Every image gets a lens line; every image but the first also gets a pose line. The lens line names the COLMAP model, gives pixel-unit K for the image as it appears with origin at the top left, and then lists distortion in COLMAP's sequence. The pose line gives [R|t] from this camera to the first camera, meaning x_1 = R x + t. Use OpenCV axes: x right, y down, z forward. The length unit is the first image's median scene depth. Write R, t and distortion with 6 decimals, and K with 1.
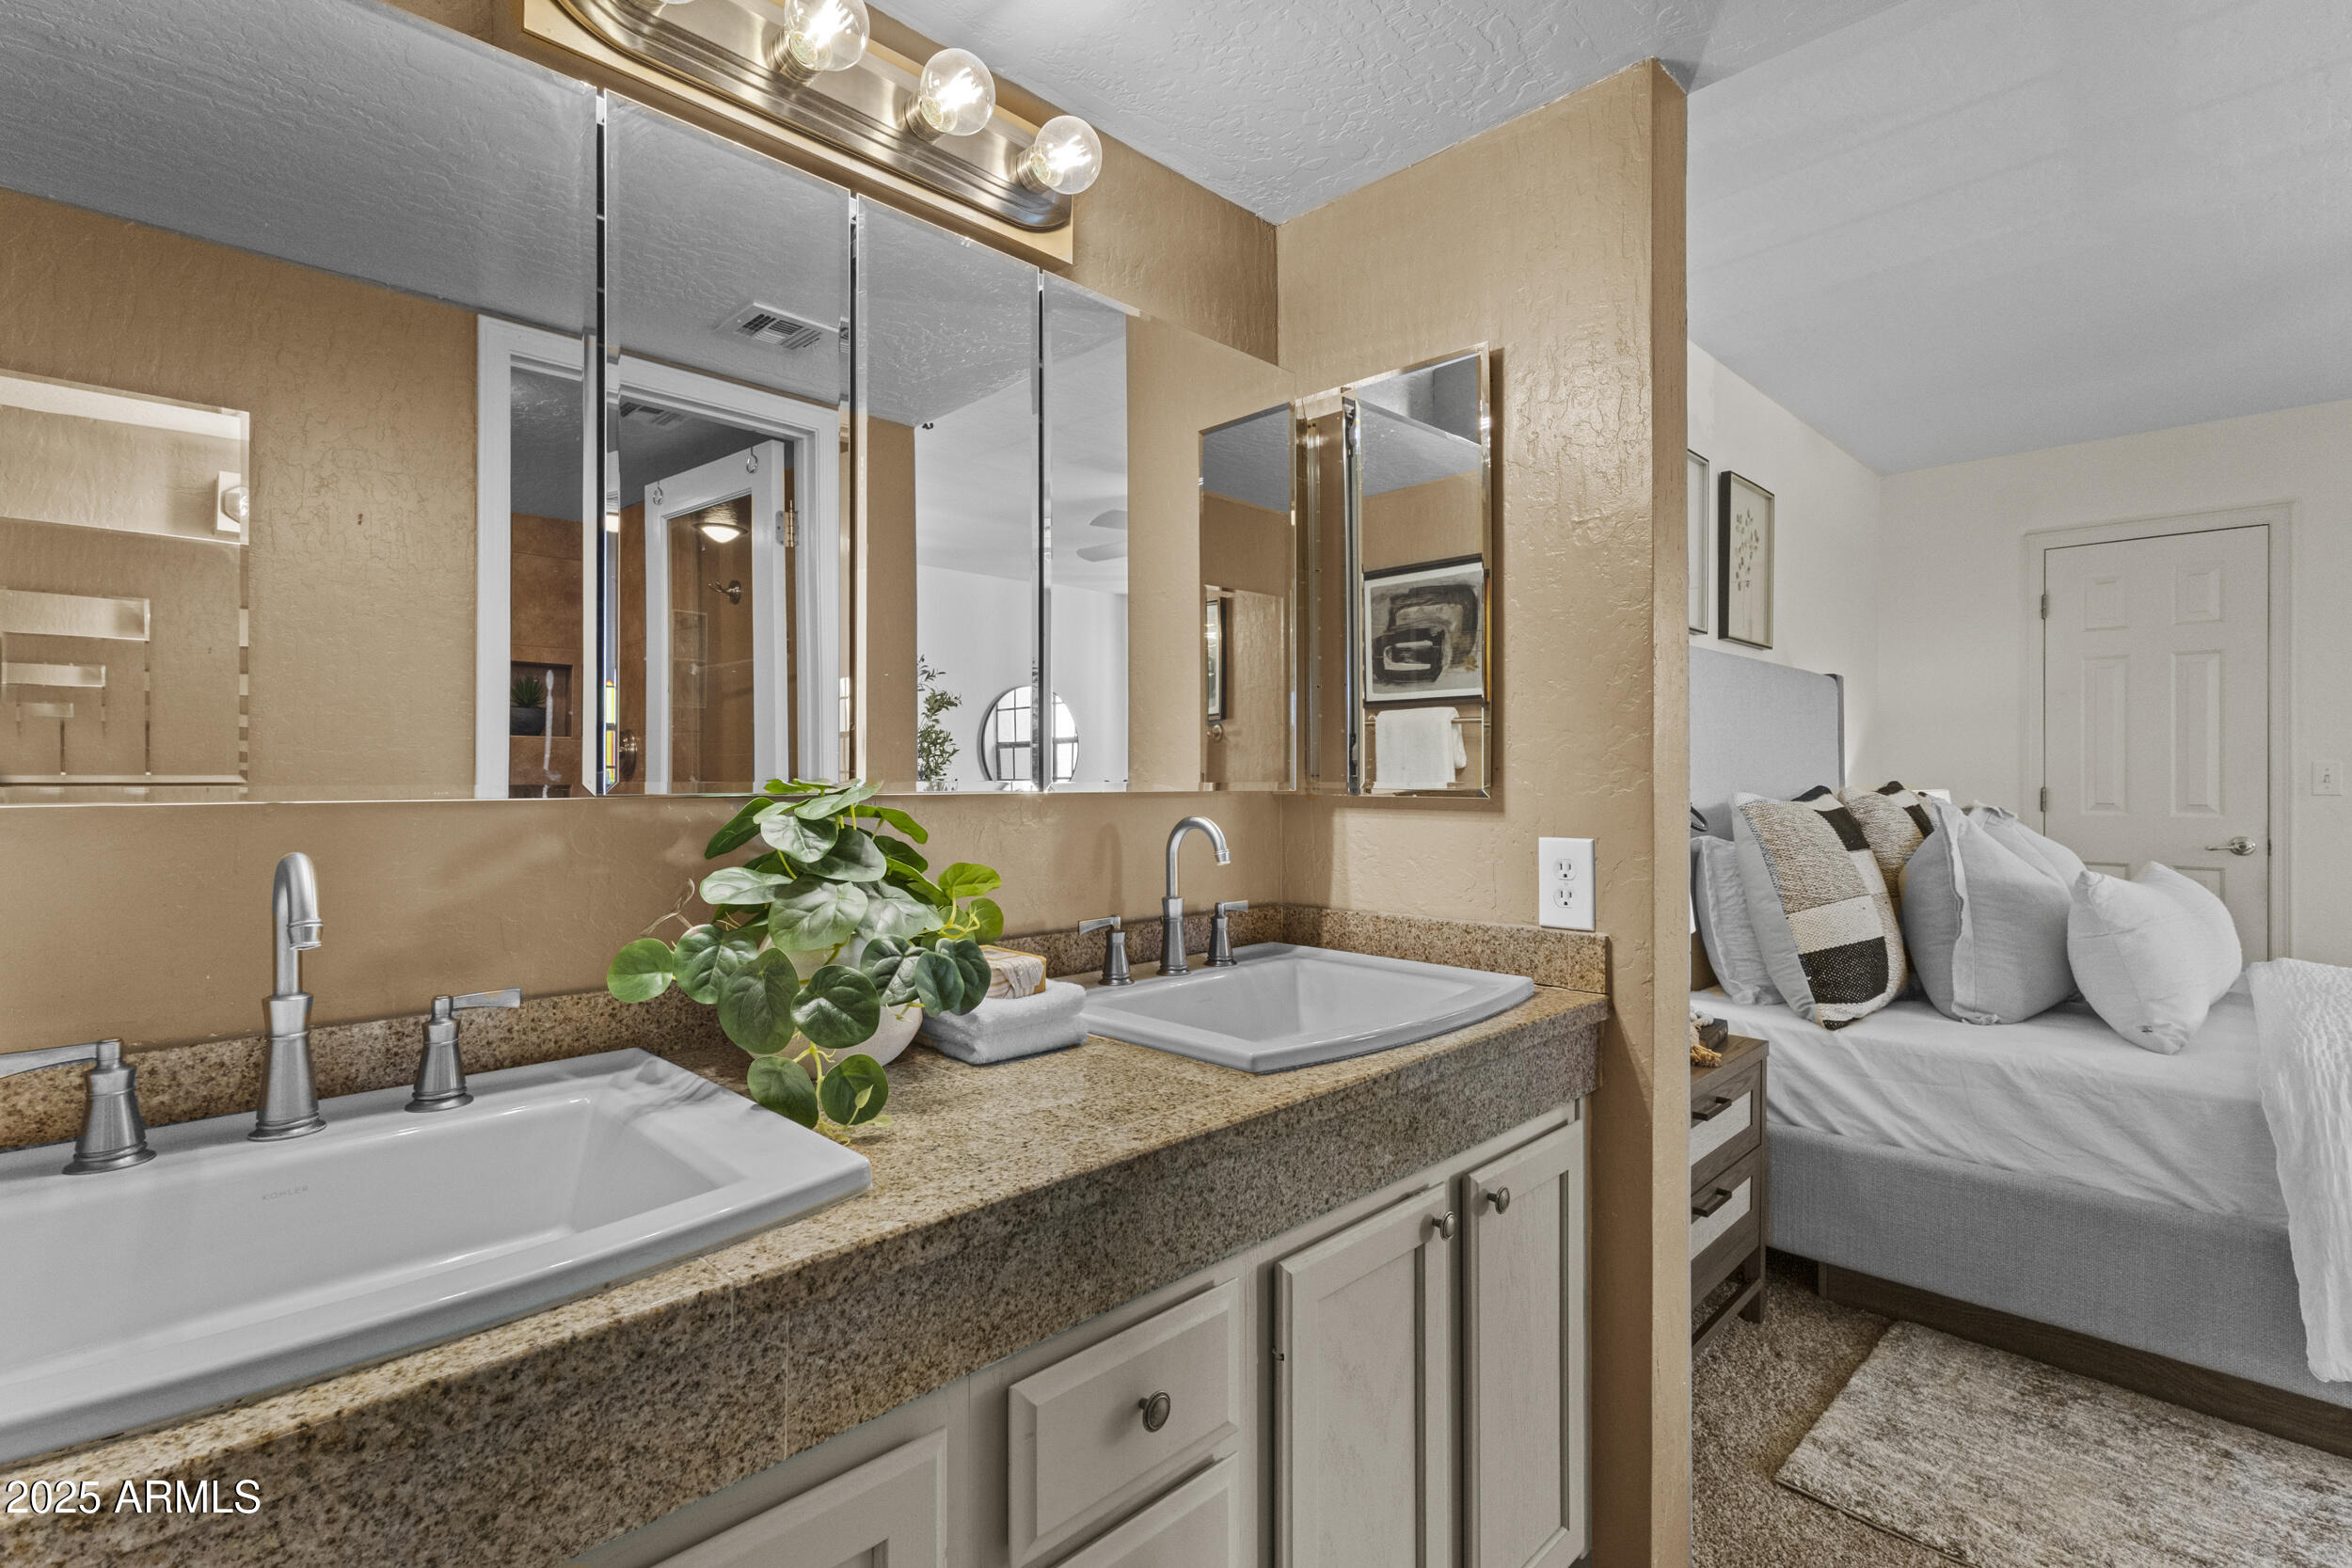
lens RADIAL K [[1085.9, 0, 1166.0], [0, 1085.9, 779.5], [0, 0, 1]] dist [-0.004159, -0.000382]
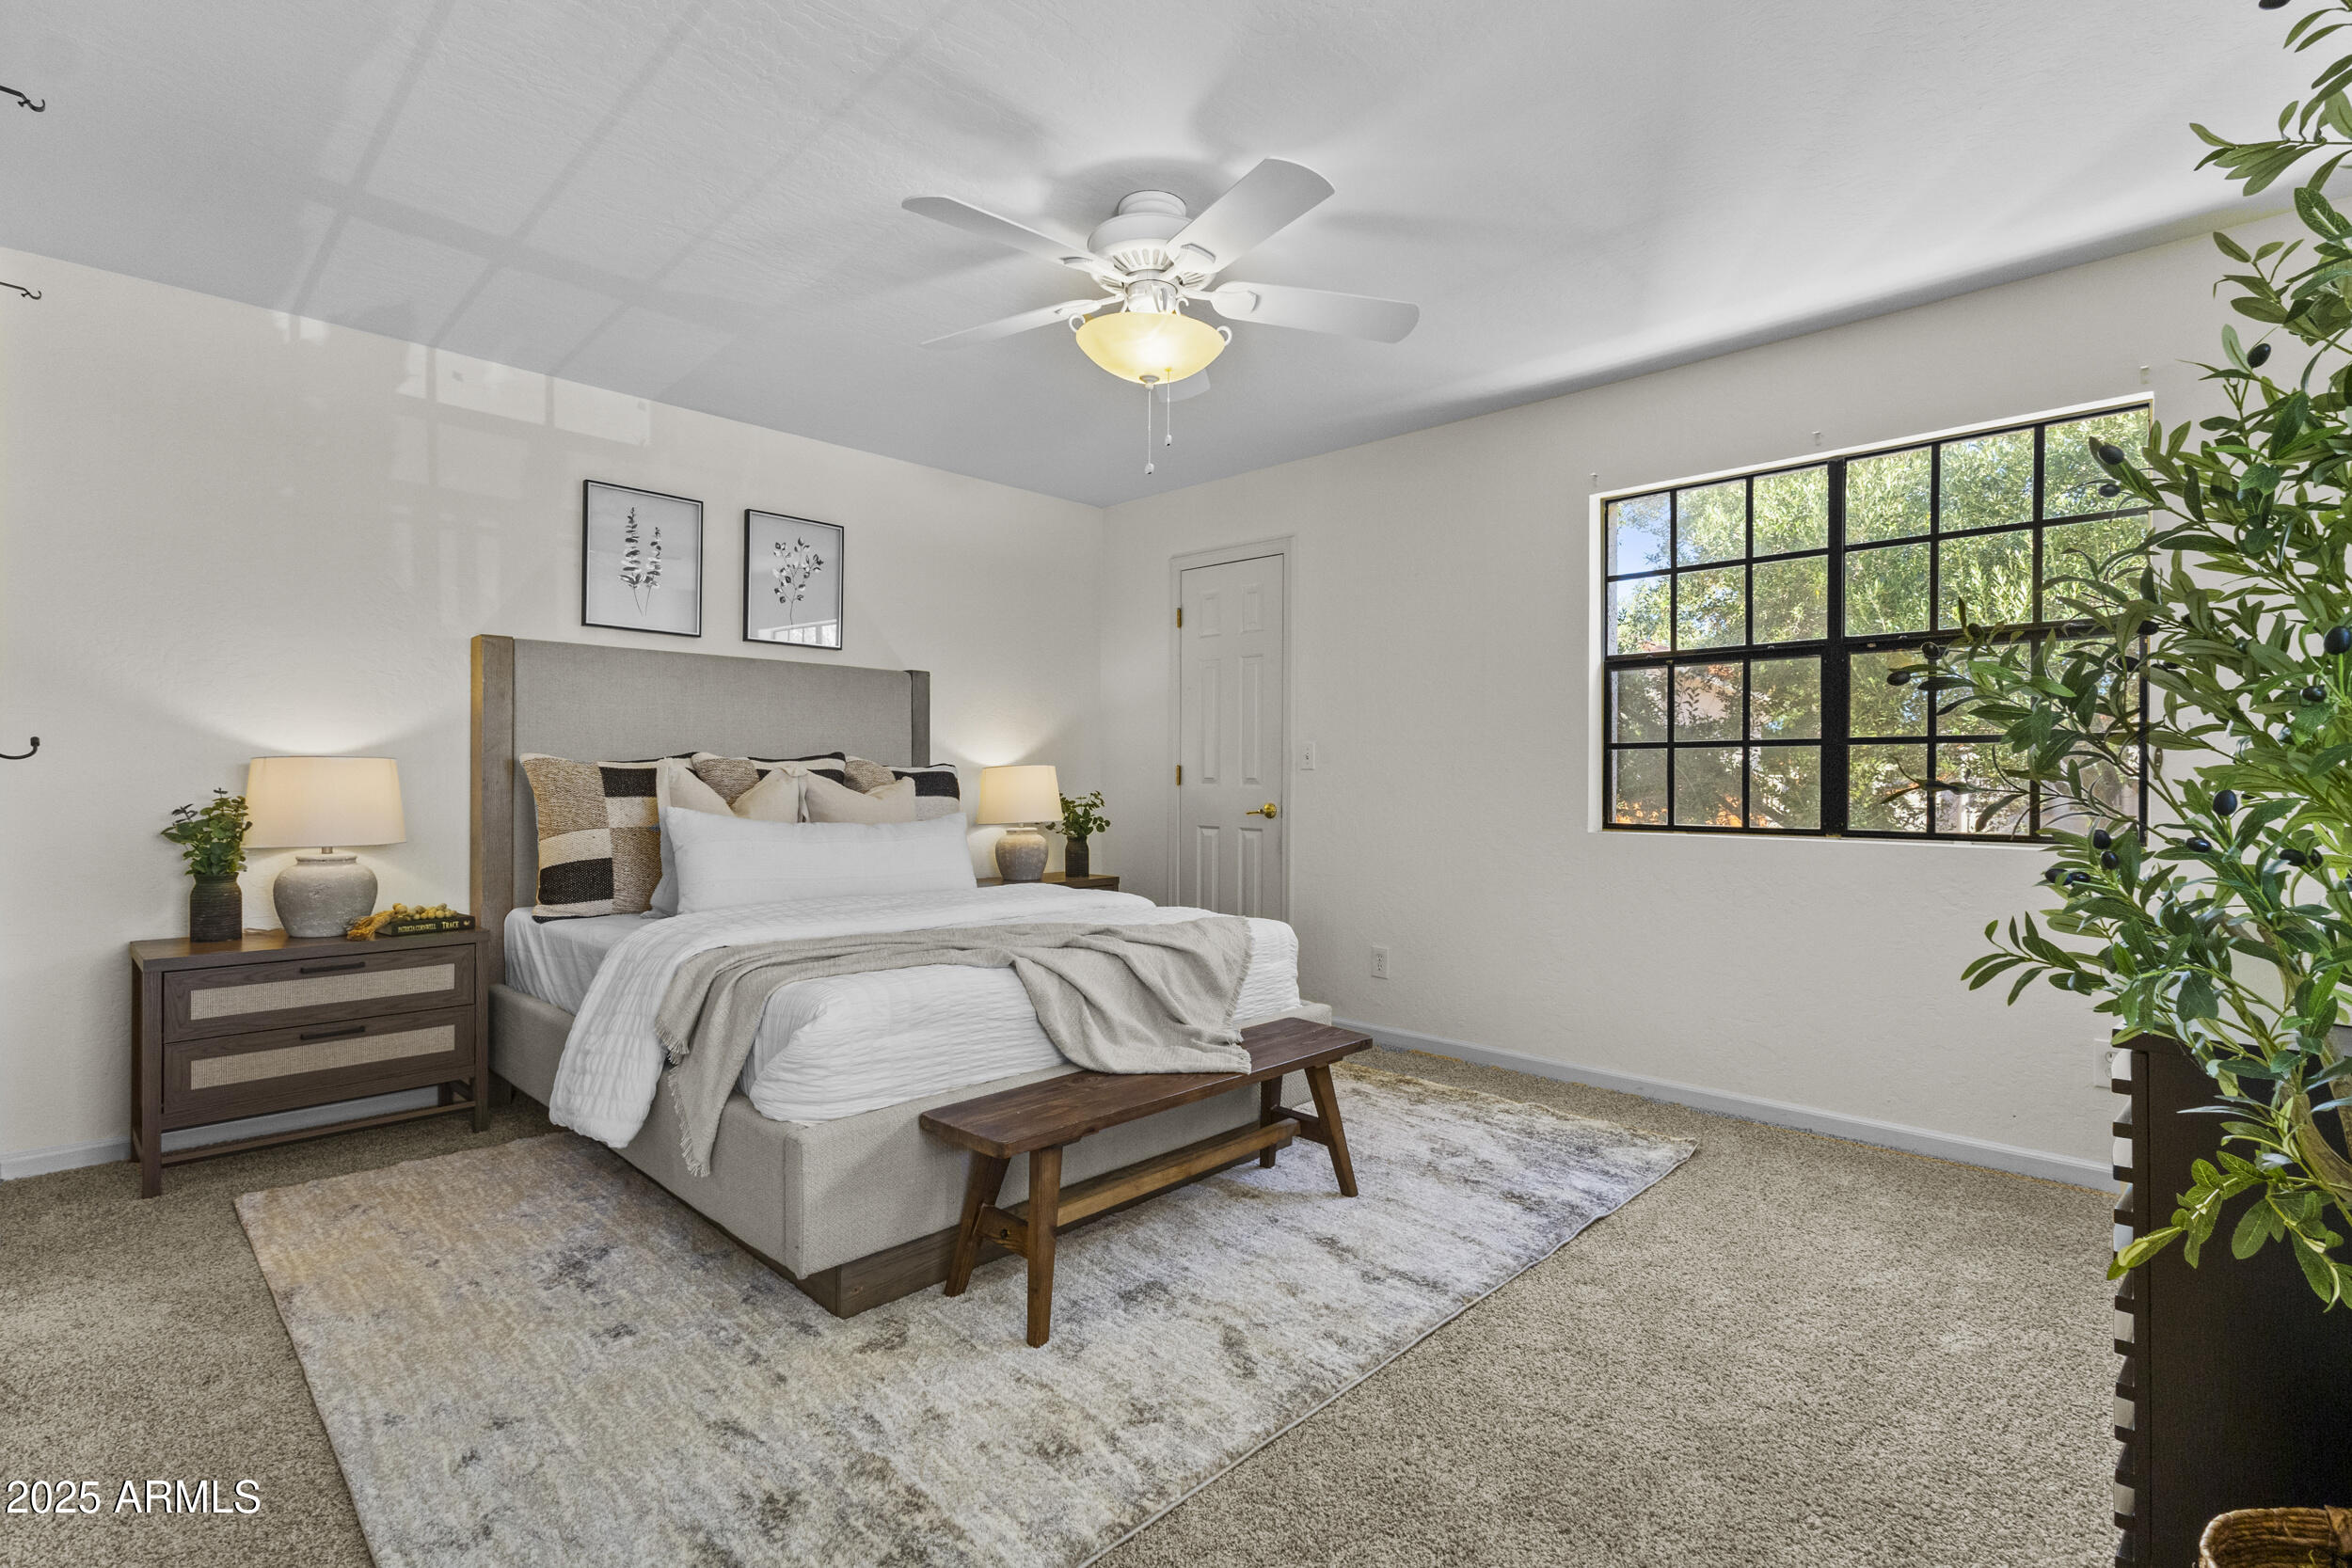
lens RADIAL K [[1085.9, 0, 1166.0], [0, 1085.9, 779.5], [0, 0, 1]] dist [-0.004159, -0.000382]
pose [[0.999748, 0.002991, 0.022234, 0.865970], [-0.003010, 0.999995, 0.000839, 0.026380], [-0.022231, -0.000905, 0.999752, -0.261645]]
